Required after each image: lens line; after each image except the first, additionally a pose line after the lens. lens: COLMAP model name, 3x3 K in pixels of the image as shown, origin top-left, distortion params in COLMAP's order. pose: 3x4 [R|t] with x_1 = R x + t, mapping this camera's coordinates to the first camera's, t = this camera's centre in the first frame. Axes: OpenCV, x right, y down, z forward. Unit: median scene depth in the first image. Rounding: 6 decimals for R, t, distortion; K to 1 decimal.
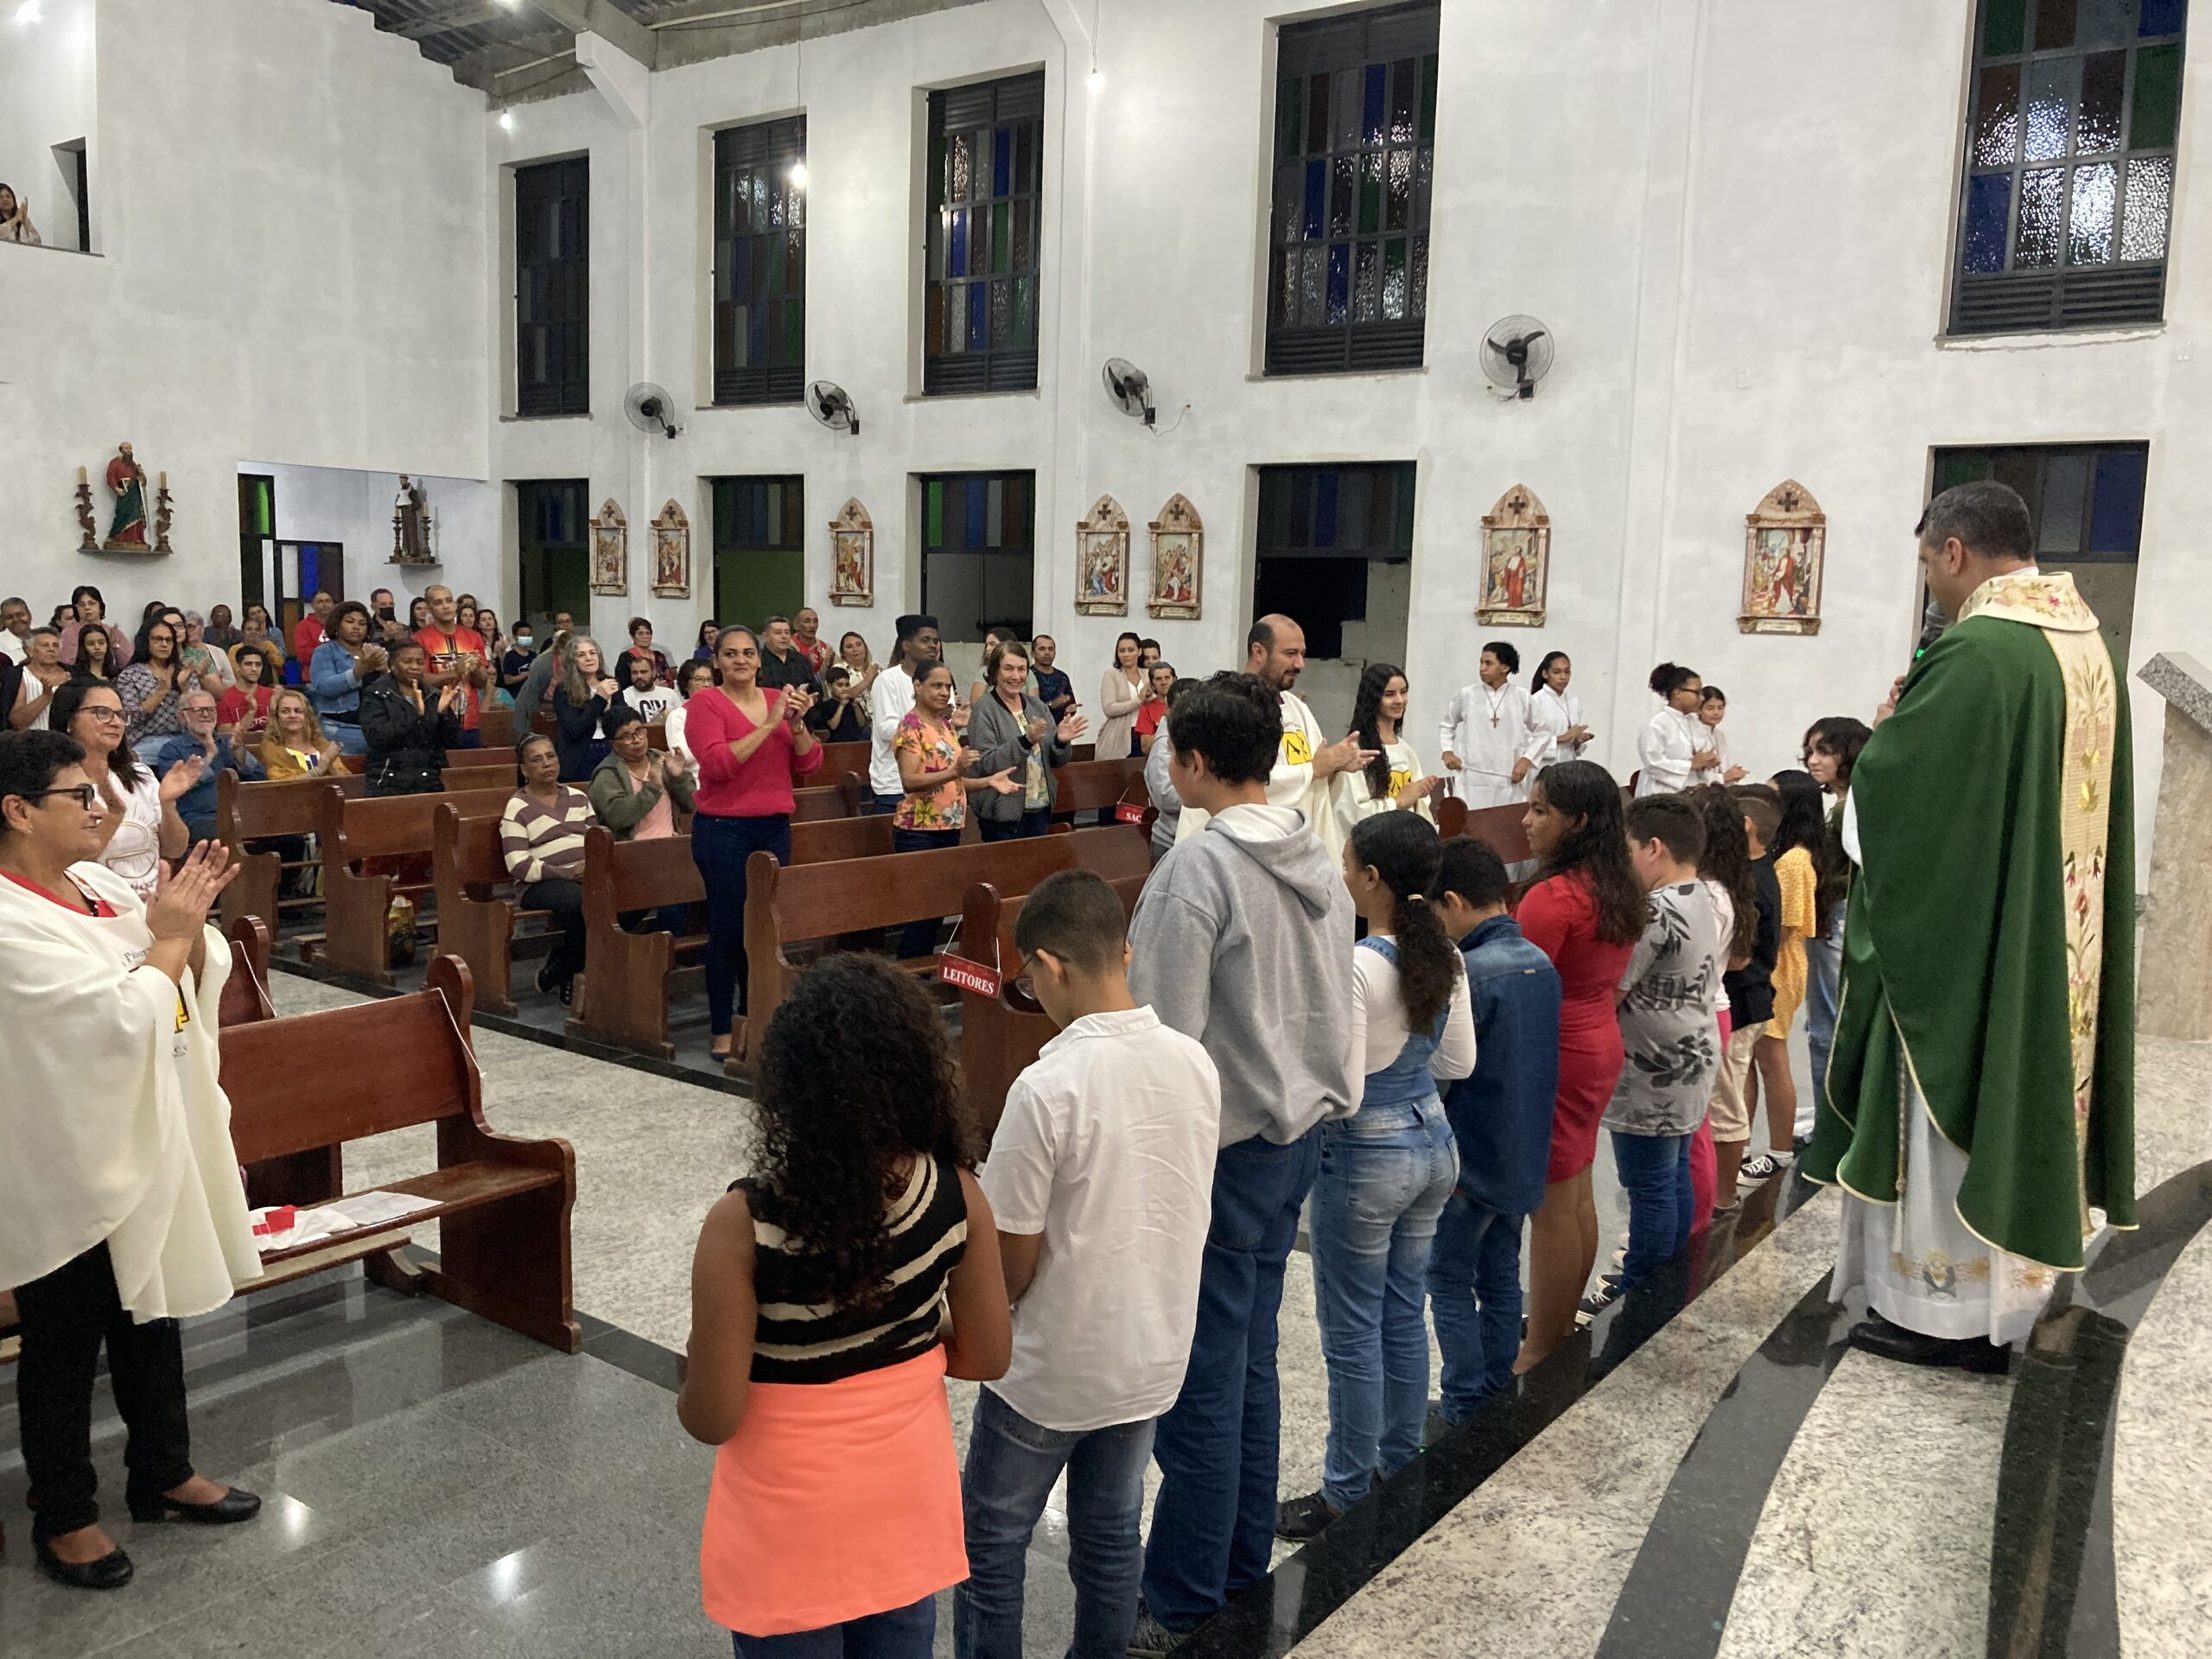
lens RADIAL K [[1810.1, 0, 1097.0], [0, 1810.1, 834.1], [0, 0, 1]] dist [0.007406, 0.006029]
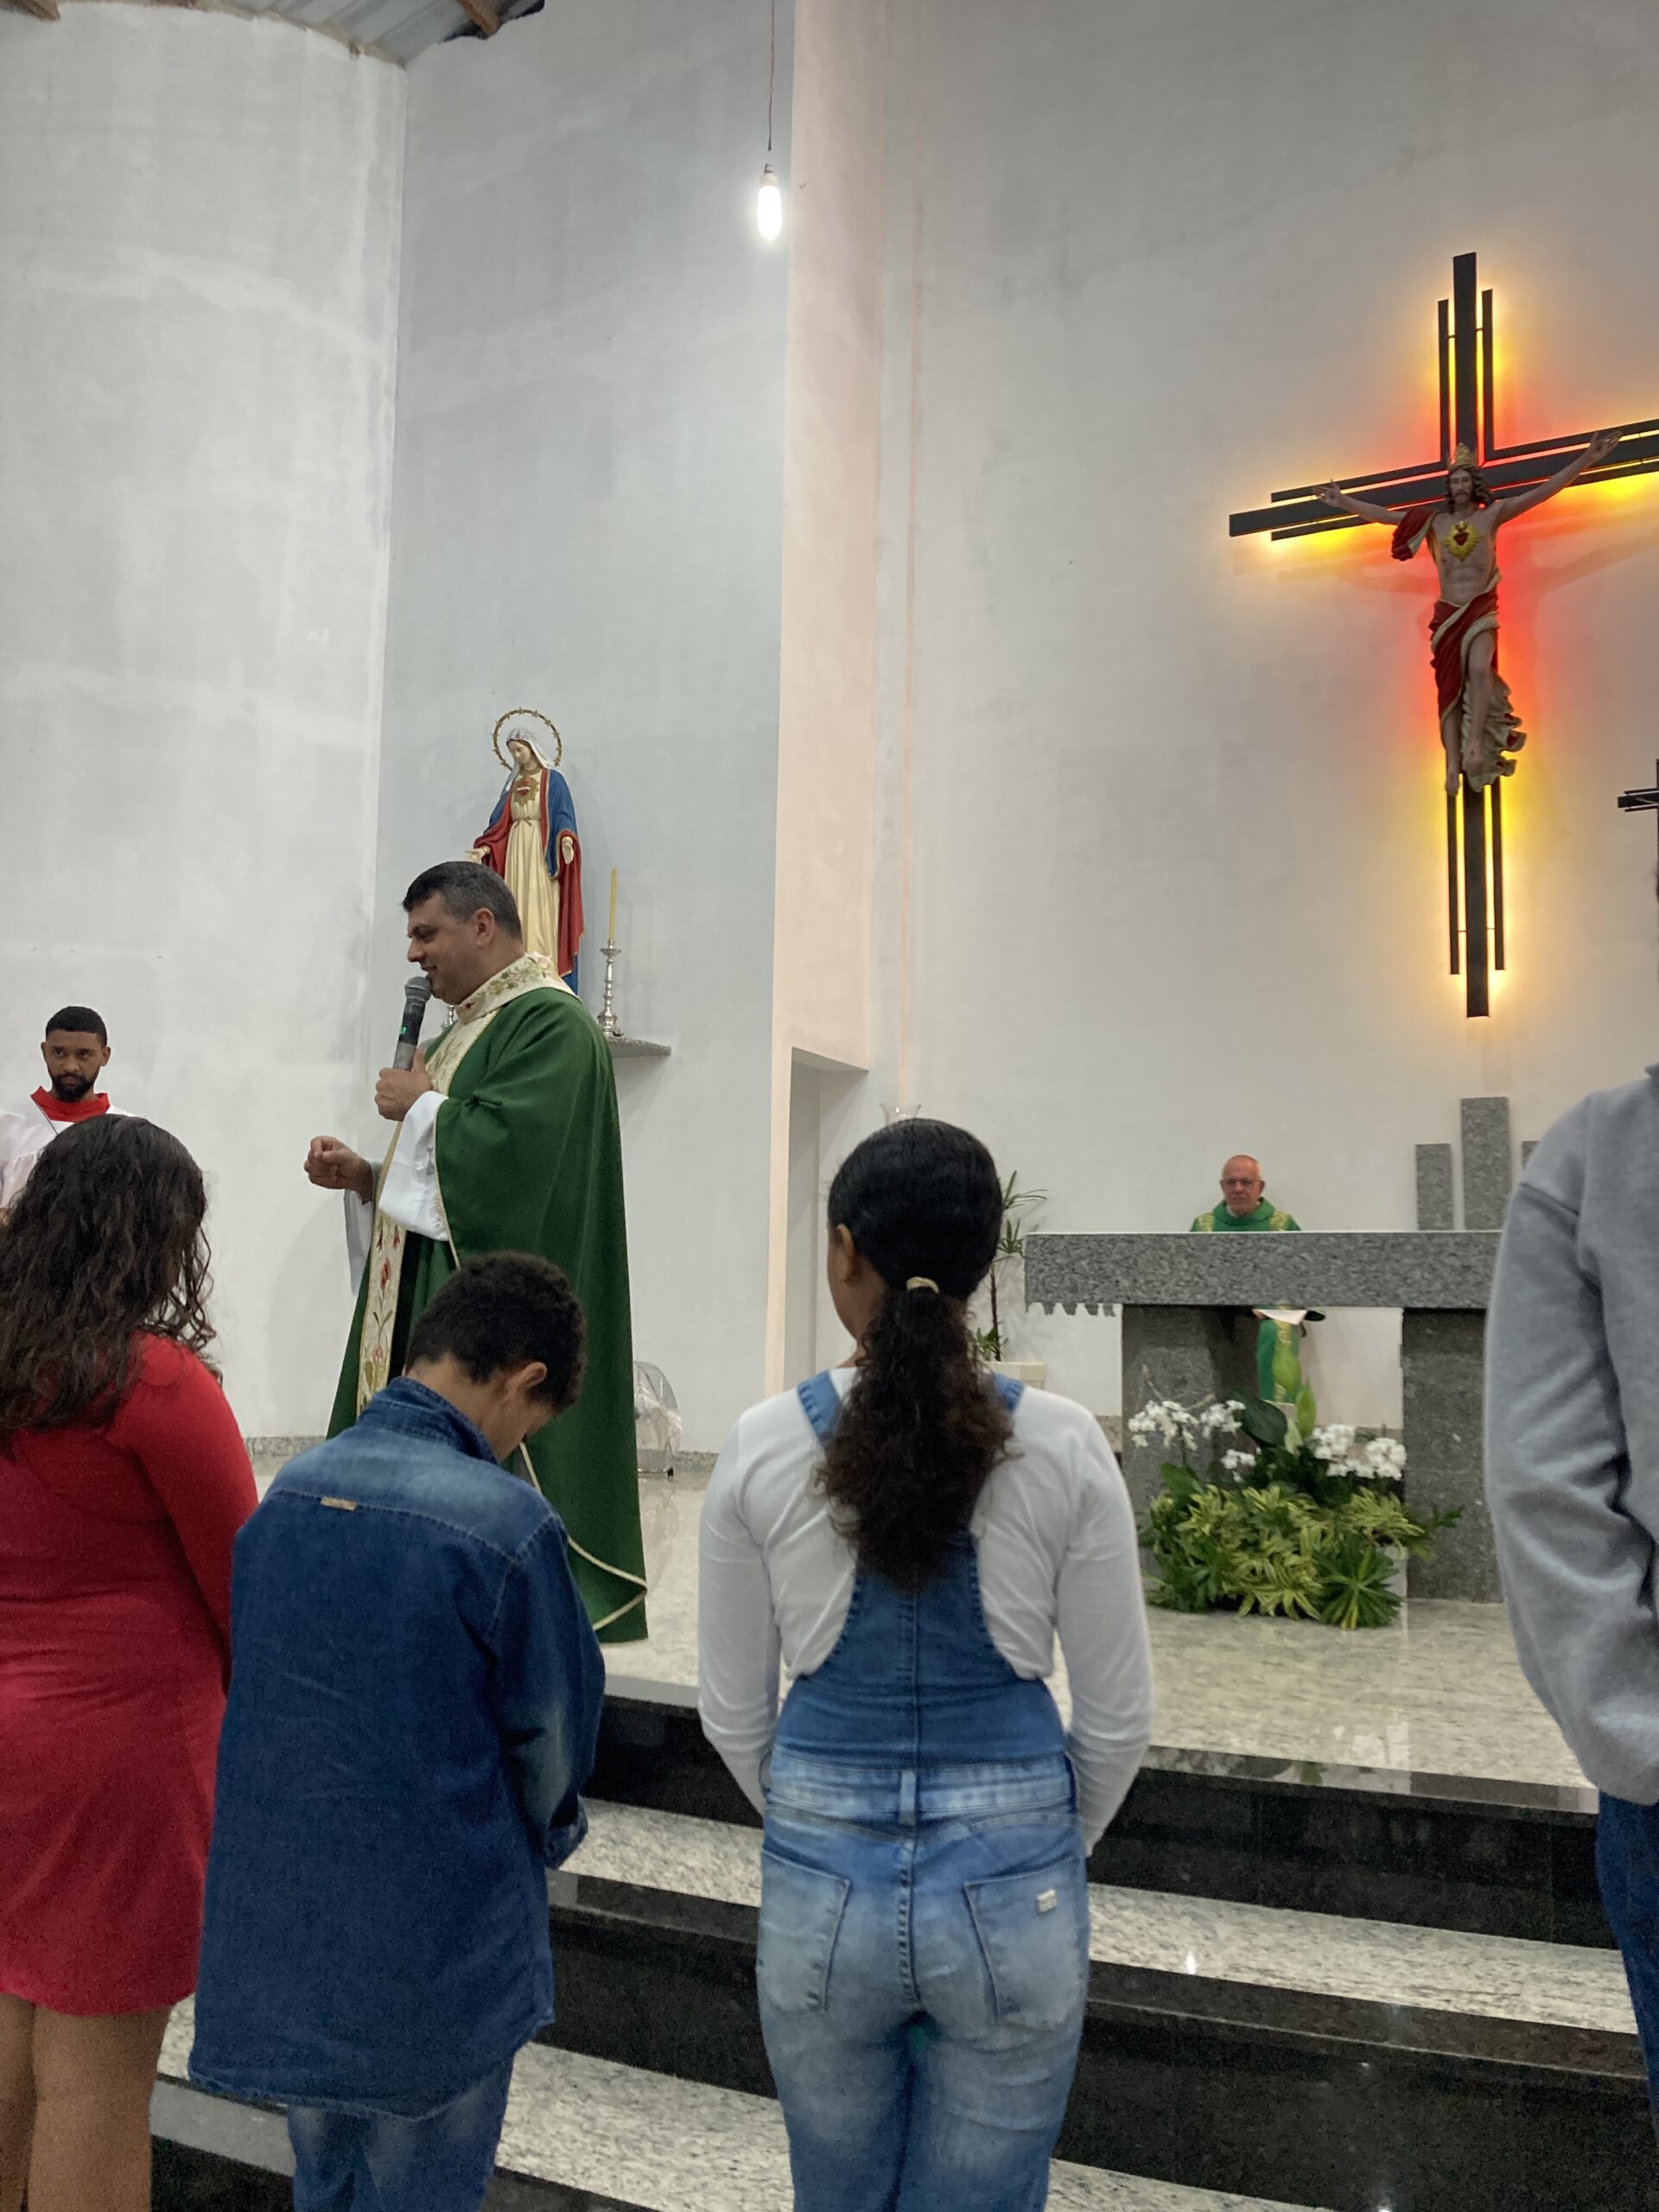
lens RADIAL K [[1810.1, 0, 823.4], [0, 1810.1, 1131.6], [0, 0, 1]] dist [0.007406, 0.006029]
pose [[-0.164790, 0.081057, 0.982992, -0.102314], [0.102503, 0.992628, -0.064667, 0.004847], [-0.980988, 0.090103, -0.171884, 0.339053]]
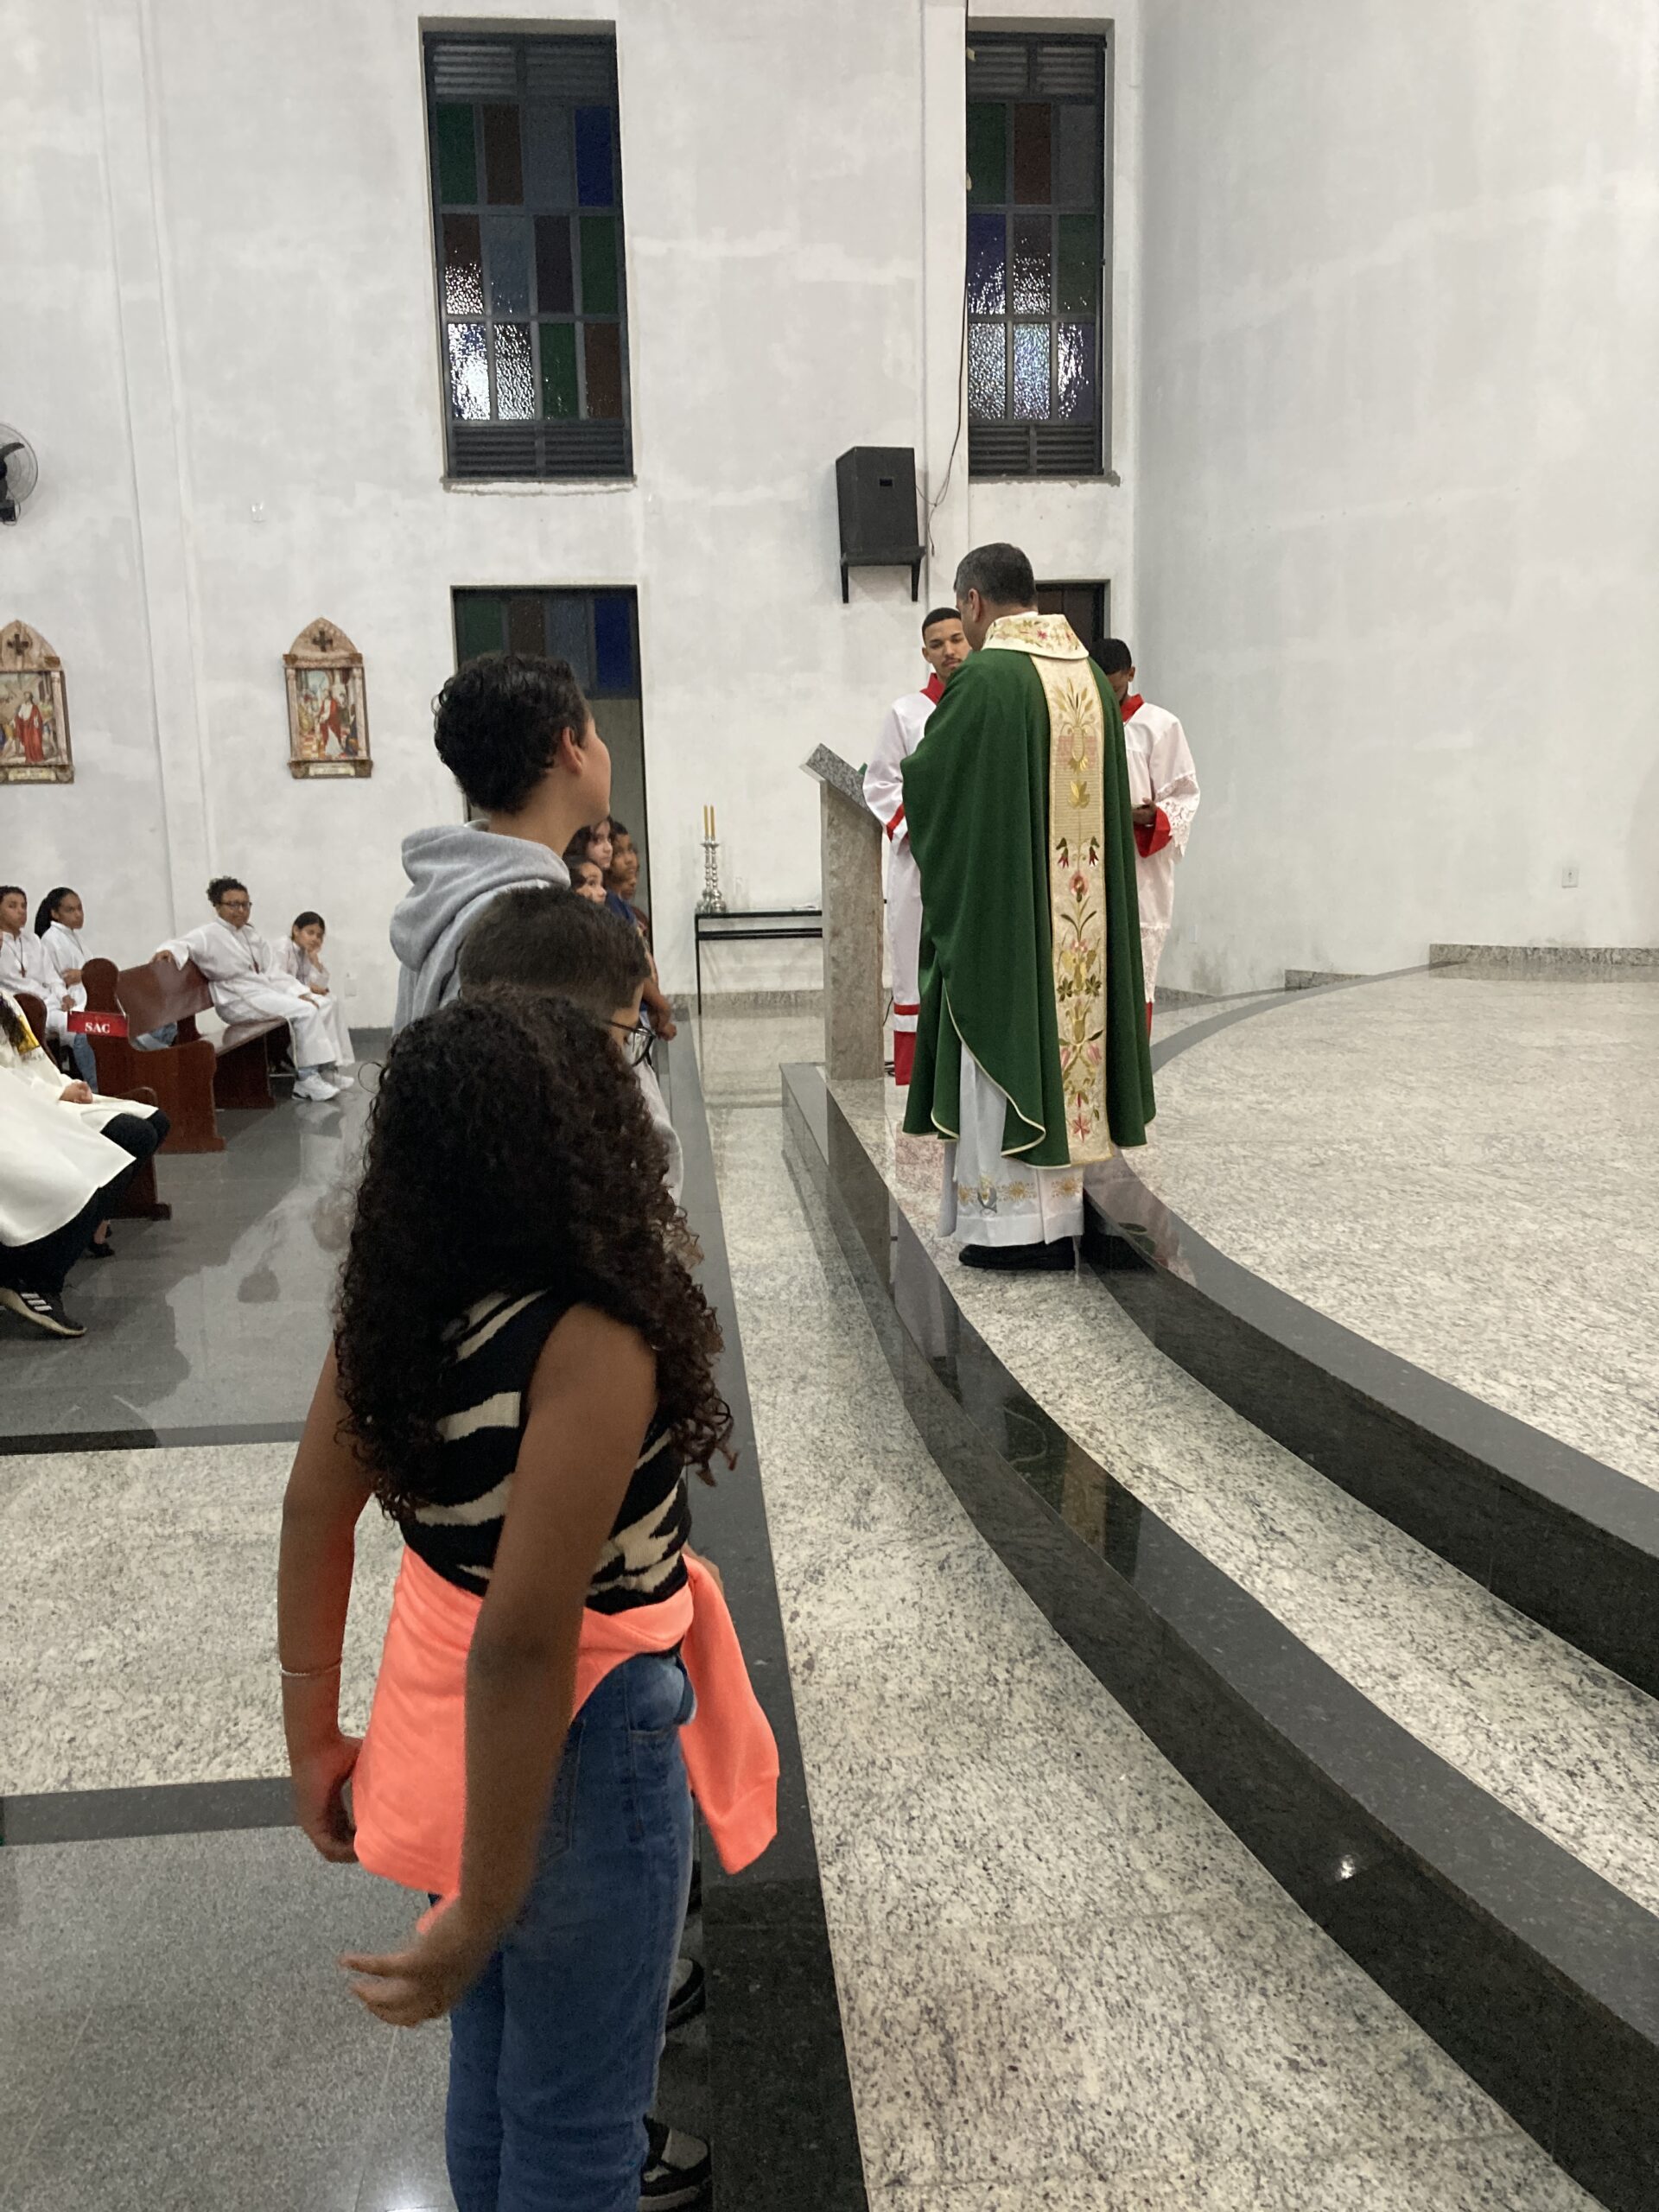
lens RADIAL K [[1810.1, 0, 831.2], [0, 1810.1, 1137.8], [0, 0, 1]] dist [0.007406, 0.006029]
pose [[0.739014, -0.162697, 0.653749, -0.101744], [0.124522, 0.986668, 0.104788, 0.014081], [-0.662082, 0.003966, 0.749421, 0.079464]]
